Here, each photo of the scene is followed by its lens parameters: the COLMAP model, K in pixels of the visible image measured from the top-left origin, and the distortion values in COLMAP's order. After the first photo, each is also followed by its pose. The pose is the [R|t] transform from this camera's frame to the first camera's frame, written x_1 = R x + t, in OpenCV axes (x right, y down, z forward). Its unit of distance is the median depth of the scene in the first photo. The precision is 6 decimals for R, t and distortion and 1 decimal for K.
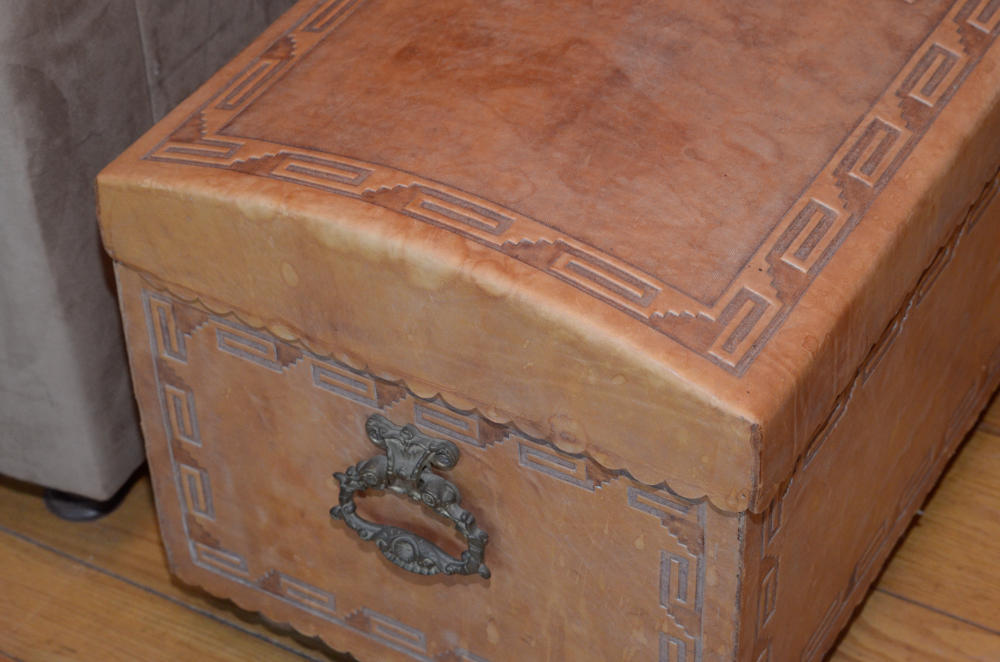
lens RADIAL K [[2338.4, 0, 500.0], [0, 2338.4, 331.0], [0, 0, 1]] dist [-0.051521, -0.100475]
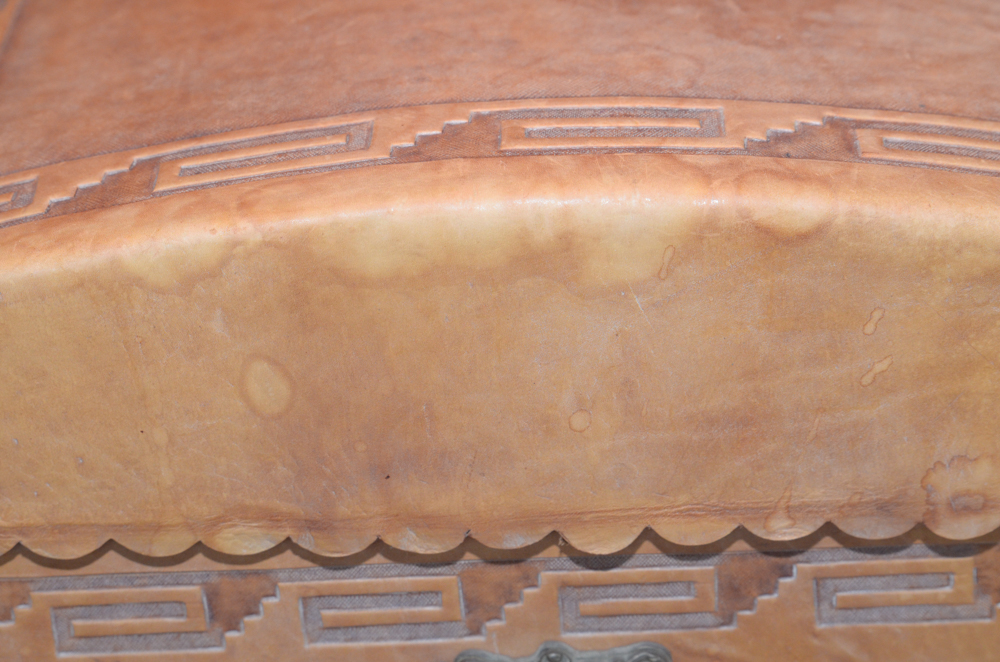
lens RADIAL K [[2692.2, 0, 500.0], [0, 2692.2, 331.0], [0, 0, 1]] dist [0.029075, 0.918175]
pose [[0.872813, -0.273553, 0.404185, -0.263995], [0.343288, 0.932765, -0.110011, 0.039661], [-0.346916, 0.234771, 0.908037, 0.513750]]
